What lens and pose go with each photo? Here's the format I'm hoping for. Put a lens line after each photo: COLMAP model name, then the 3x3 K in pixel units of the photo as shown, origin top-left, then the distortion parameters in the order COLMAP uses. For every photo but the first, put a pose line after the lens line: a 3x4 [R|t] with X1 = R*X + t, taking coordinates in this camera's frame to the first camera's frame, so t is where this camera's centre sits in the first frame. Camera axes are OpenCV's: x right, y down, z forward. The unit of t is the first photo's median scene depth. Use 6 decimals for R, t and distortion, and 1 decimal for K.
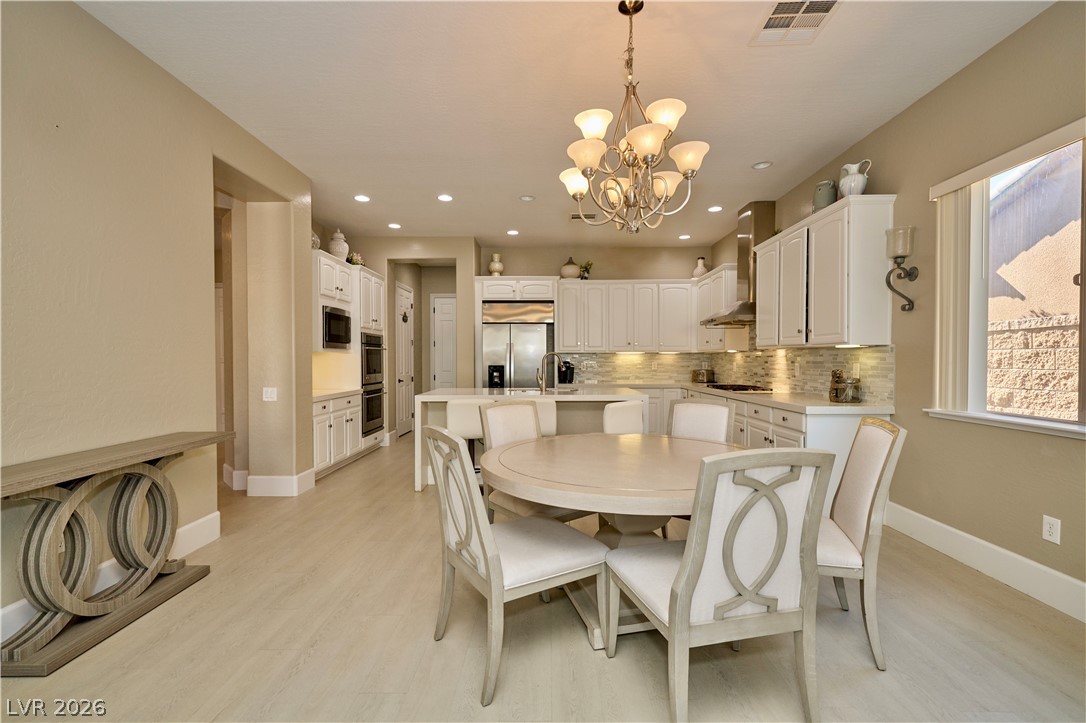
lens RADIAL K [[474.7, 0, 548.8], [0, 474.7, 365.8], [0, 0, 1]] dist [-0.000588, -0.000052]
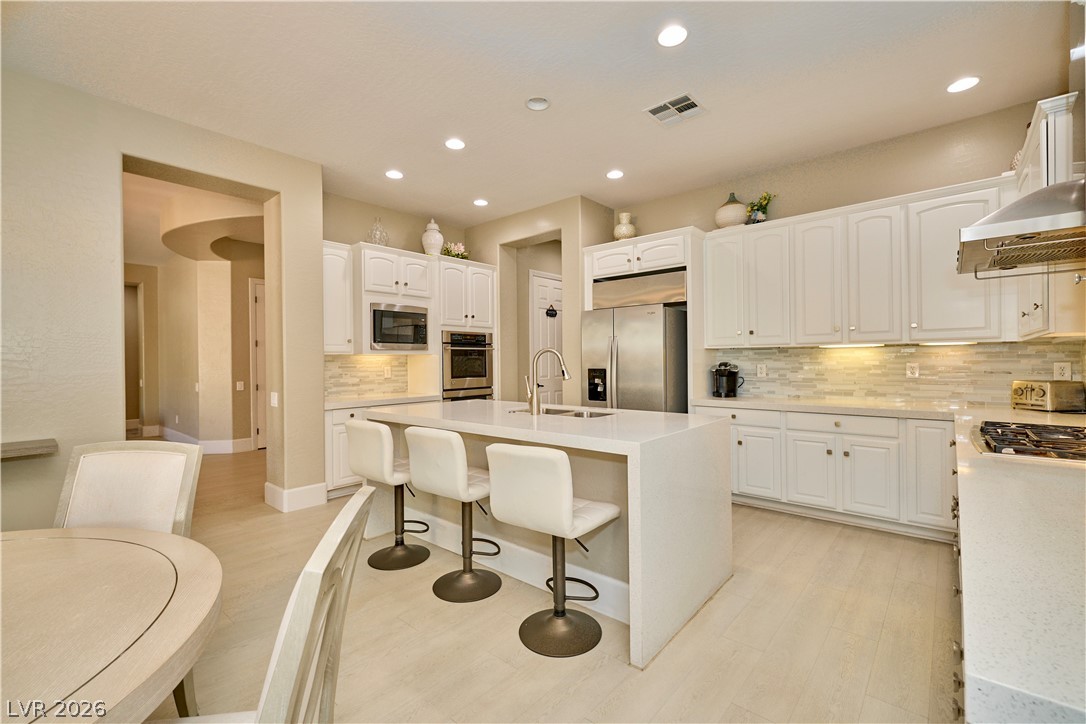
lens RADIAL K [[474.7, 0, 539.6], [0, 474.7, 359.8], [0, 0, 1]] dist [-0.000588, -0.000052]
pose [[0.750983, -0.007490, -0.660279, 0.276937], [-0.000910, 0.999923, -0.012378, -0.005148], [0.660321, 0.009897, 0.750918, 0.397166]]
